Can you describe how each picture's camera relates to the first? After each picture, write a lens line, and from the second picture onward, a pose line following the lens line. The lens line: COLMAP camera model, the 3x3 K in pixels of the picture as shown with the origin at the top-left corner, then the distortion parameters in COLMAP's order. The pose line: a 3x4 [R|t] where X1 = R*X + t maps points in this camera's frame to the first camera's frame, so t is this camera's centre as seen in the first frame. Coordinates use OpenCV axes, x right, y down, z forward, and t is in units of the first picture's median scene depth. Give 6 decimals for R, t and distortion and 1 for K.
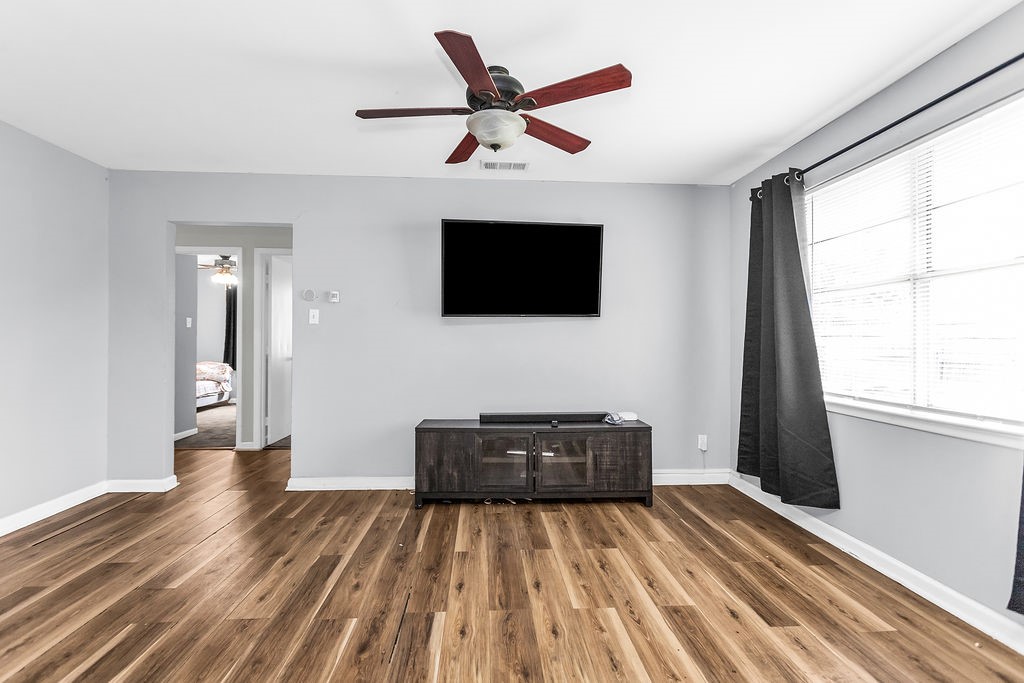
lens RADIAL K [[495.1, 0, 513.6], [0, 495.1, 336.7], [0, 0, 1]] dist [0.001538, 0.000620]
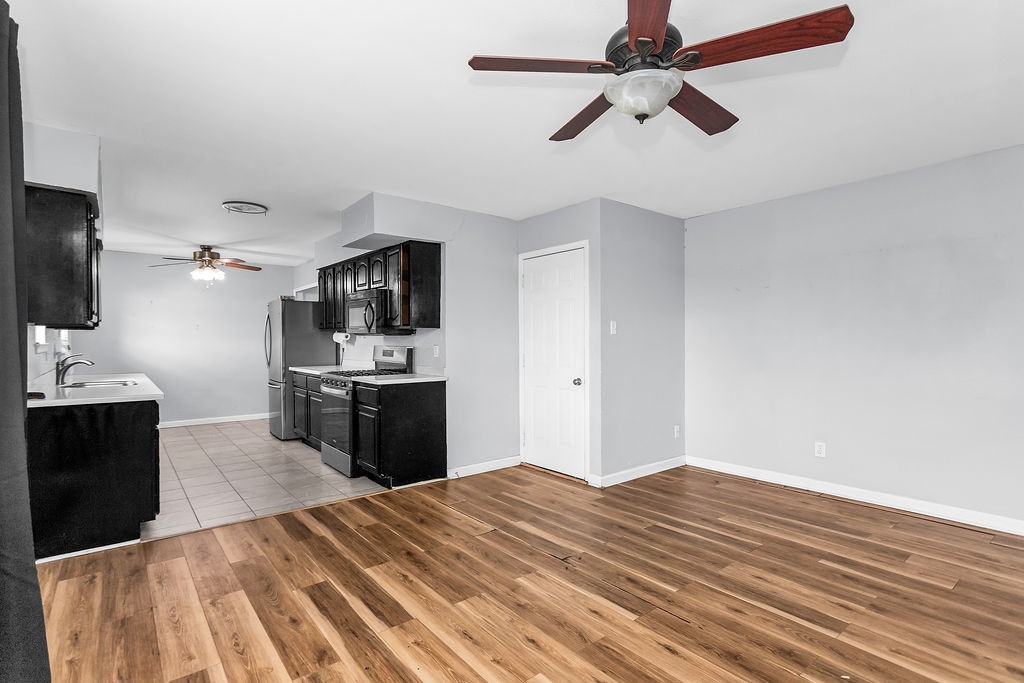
lens RADIAL K [[495.1, 0, 510.9], [0, 495.1, 341.5], [0, 0, 1]] dist [0.001538, 0.000620]
pose [[-0.814337, 0.001556, -0.580390, 0.466376], [0.005461, 0.999973, -0.004981, -0.015551], [0.580366, -0.007226, -0.814324, 1.181914]]
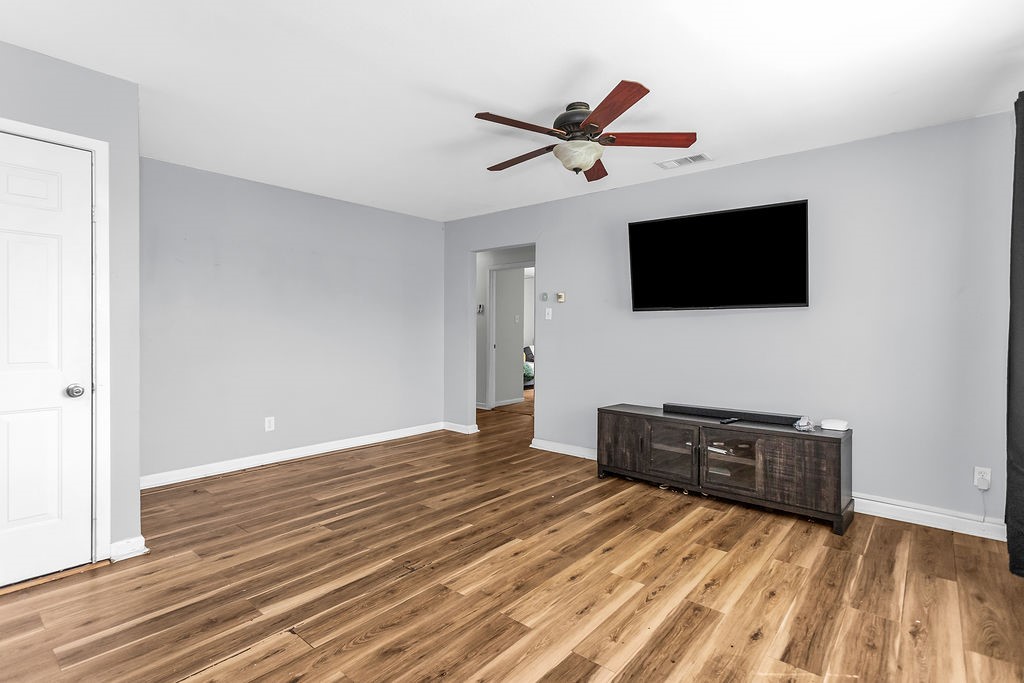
lens RADIAL K [[495.1, 0, 511.5], [0, 495.1, 332.0], [0, 0, 1]] dist [0.001538, 0.000620]
pose [[0.721812, 0.002769, -0.692083, 0.518492], [0.001376, 0.999984, 0.005437, -0.001283], [0.692087, -0.004877, 0.721797, 0.026252]]
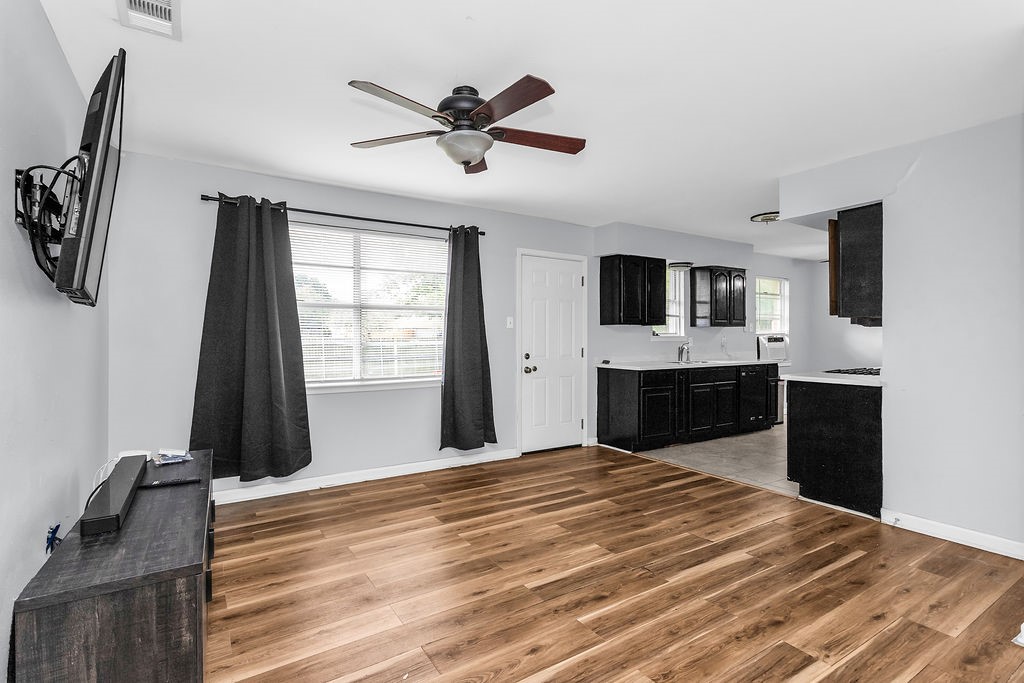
lens RADIAL K [[495.1, 0, 508.7], [0, 495.1, 337.7], [0, 0, 1]] dist [0.001538, 0.000620]
pose [[-0.485379, -0.003668, 0.874296, -0.776134], [-0.007319, 0.999973, 0.000132, -0.008950], [-0.874273, -0.006335, -0.485393, 1.105250]]
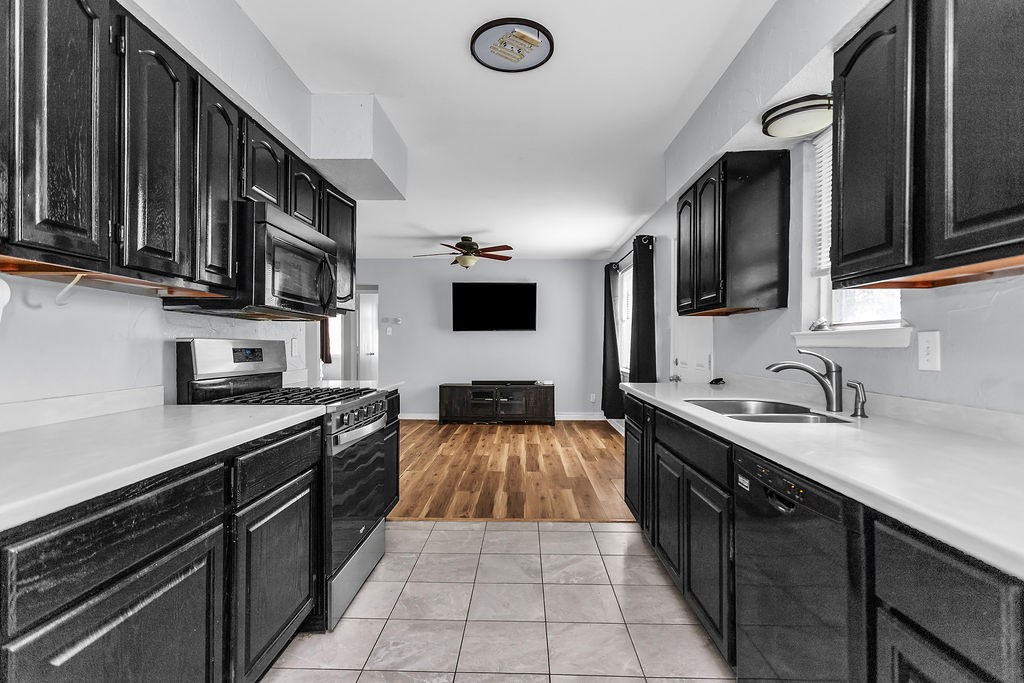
lens RADIAL K [[495.1, 0, 506.8], [0, 495.1, 347.1], [0, 0, 1]] dist [0.001538, 0.000620]
pose [[0.995684, 0.001156, -0.092805, 0.310954], [0.000346, 0.999869, 0.016168, -0.011603], [0.092812, -0.016130, 0.995553, -1.168156]]
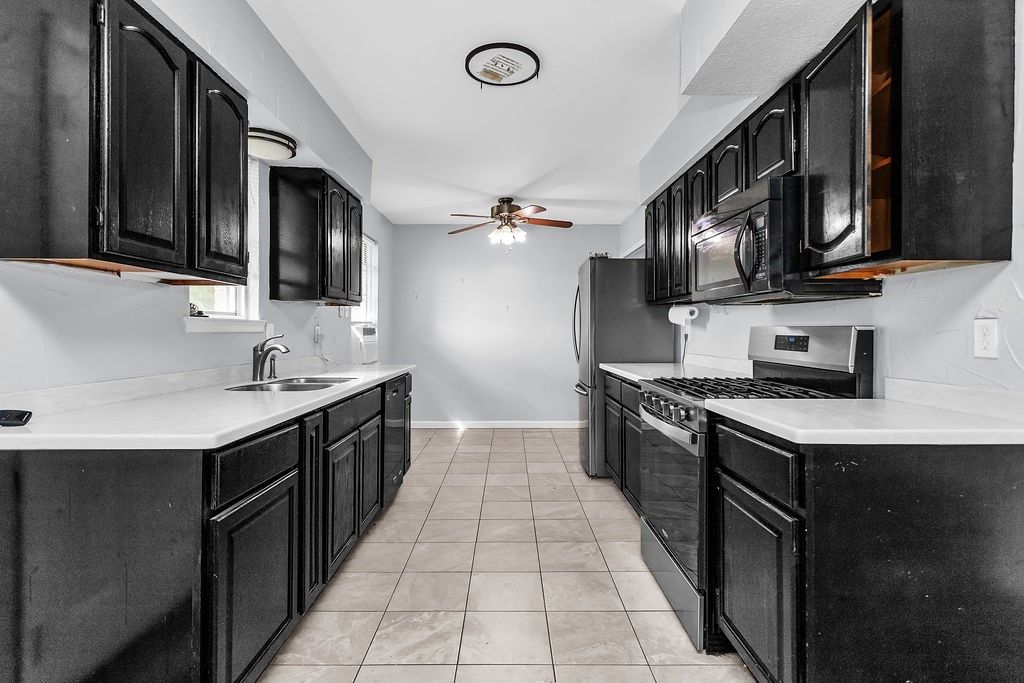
lens RADIAL K [[495.1, 0, 515.8], [0, 495.1, 331.8], [0, 0, 1]] dist [0.001538, 0.000620]
pose [[-0.999121, -0.004203, 0.041712, 0.199166], [-0.004631, 0.999938, -0.010166, 0.006003], [-0.041666, -0.010350, -0.999078, 0.308848]]
